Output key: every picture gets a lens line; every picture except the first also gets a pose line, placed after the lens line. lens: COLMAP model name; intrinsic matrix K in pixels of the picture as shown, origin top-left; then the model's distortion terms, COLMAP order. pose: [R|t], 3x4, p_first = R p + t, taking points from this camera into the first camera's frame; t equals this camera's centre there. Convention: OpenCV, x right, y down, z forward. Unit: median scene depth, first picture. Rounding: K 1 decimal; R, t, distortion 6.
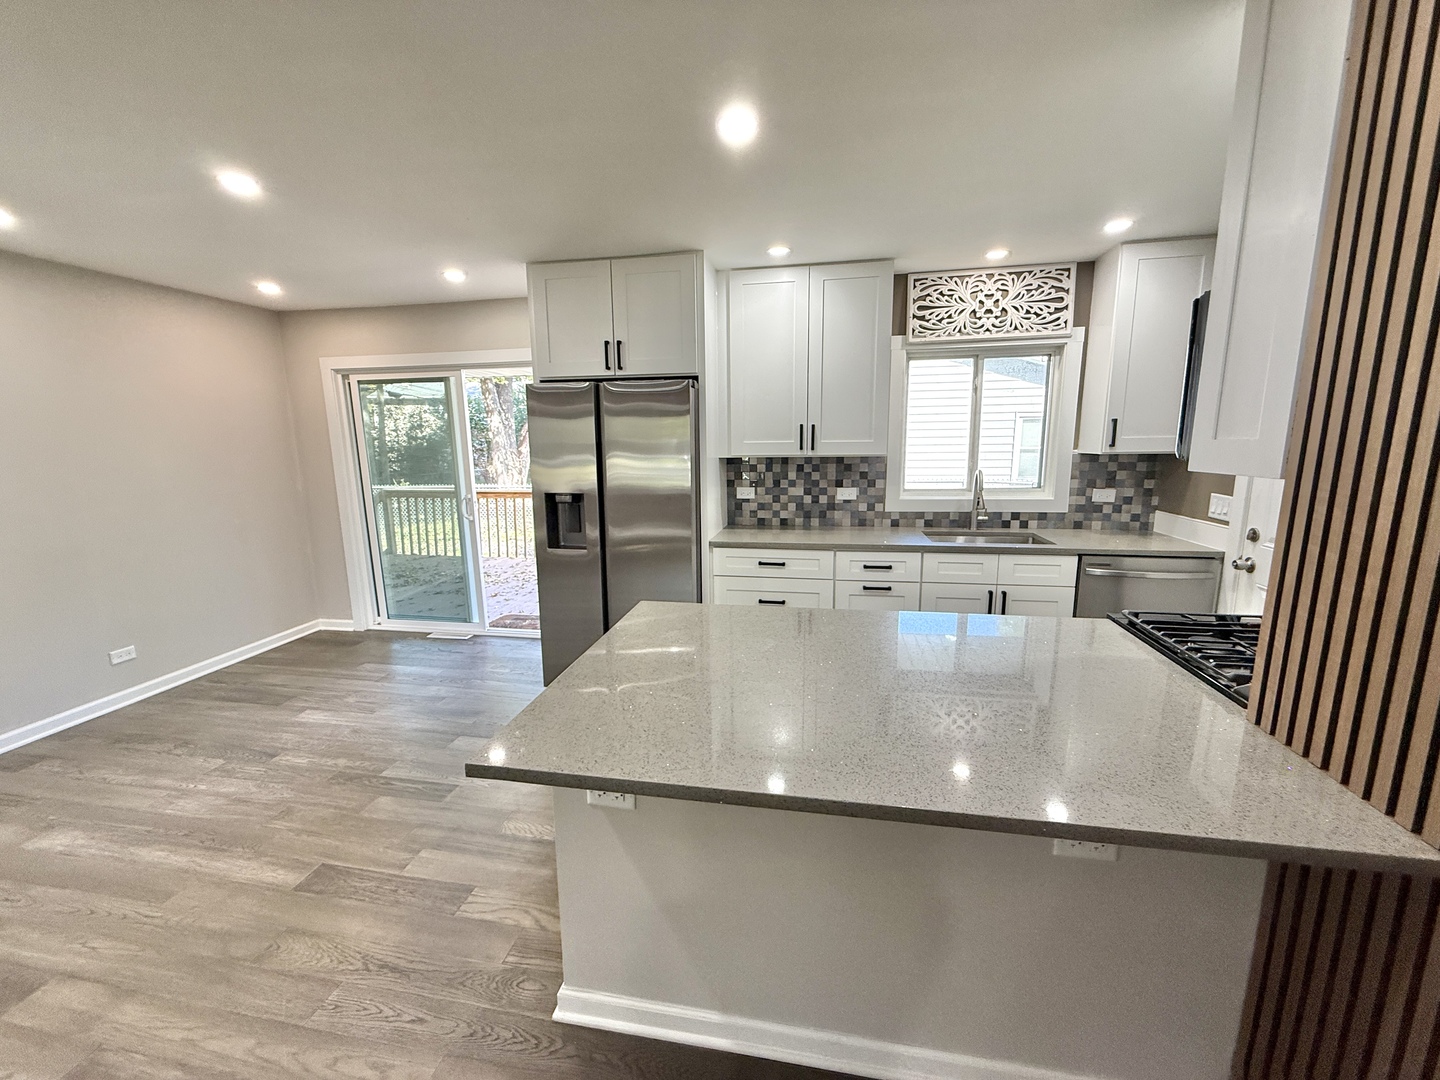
lens RADIAL K [[575.7, 0, 717.6], [0, 575.7, 538.3], [0, 0, 1]] dist [0.001443, -0.000275]
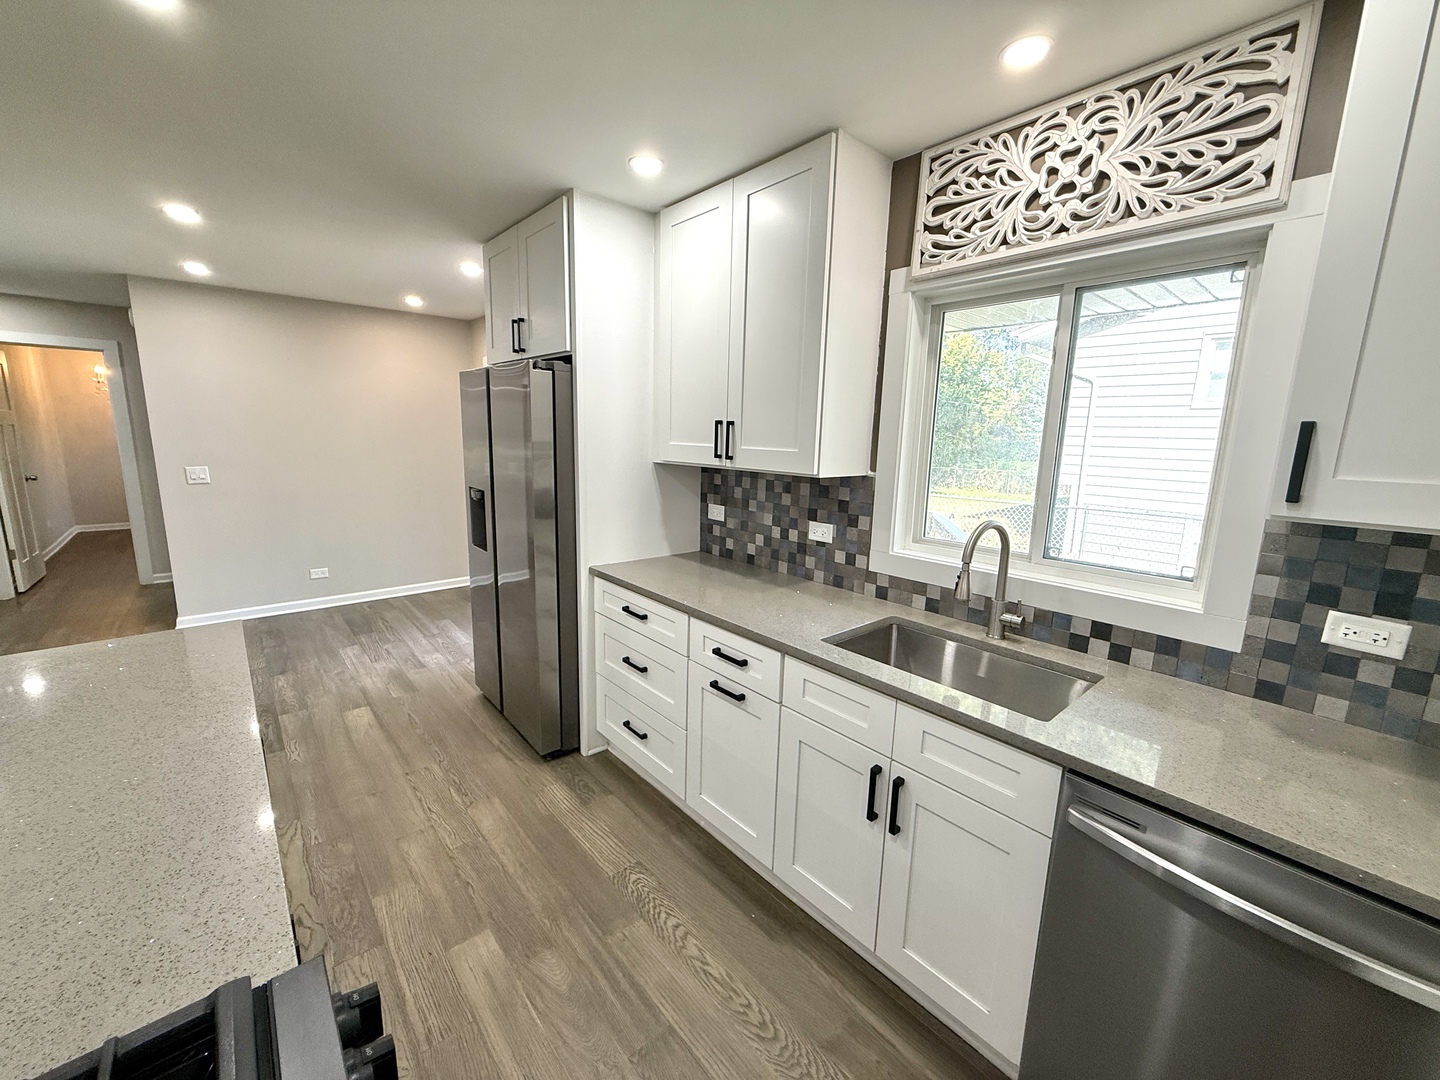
lens RADIAL K [[575.7, 0, 714.8], [0, 575.7, 537.0], [0, 0, 1]] dist [0.001443, -0.000275]
pose [[0.779582, 0.144006, -0.609520, 0.577152], [-0.140554, 0.988610, 0.053801, -0.099141], [0.610325, 0.043729, 0.790943, 0.470360]]
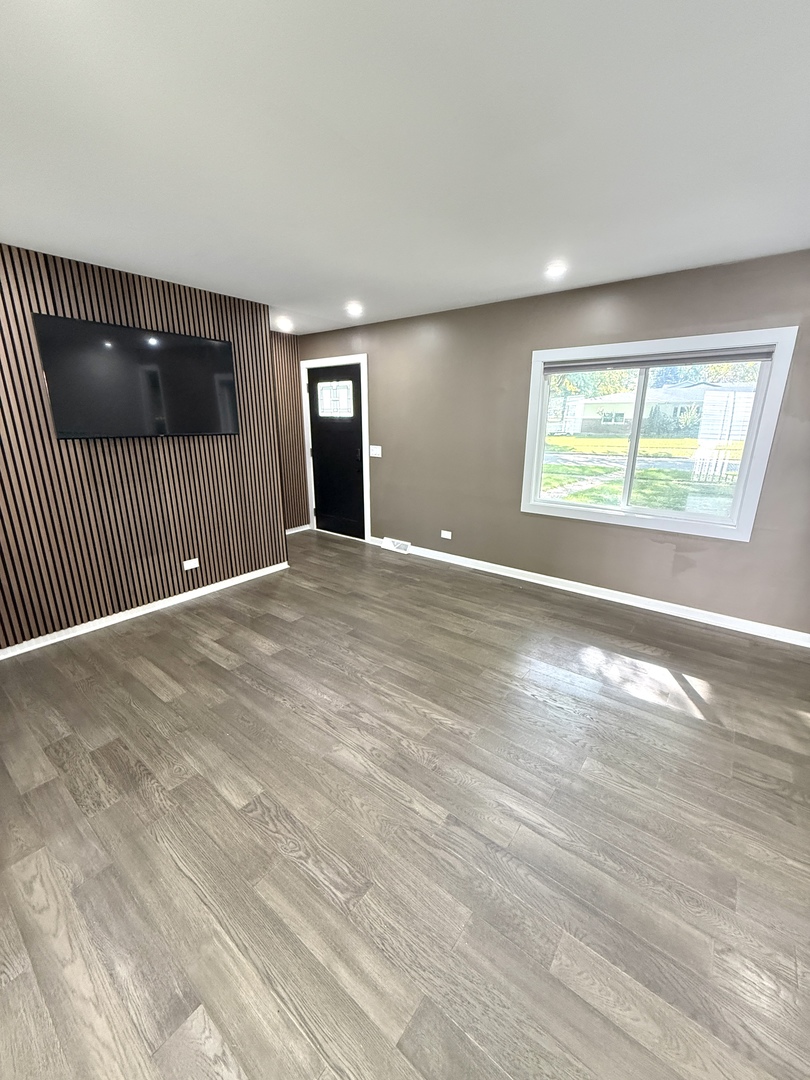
lens RADIAL K [[431.7, 0, 406.2], [0, 431.7, 538.9], [0, 0, 1]] dist [0.001443, -0.000275]
pose [[-0.888587, -0.114056, 0.444303, -0.727938], [0.089648, 0.906736, 0.412059, -0.073545], [-0.449863, 0.405981, -0.795489, 0.448993]]
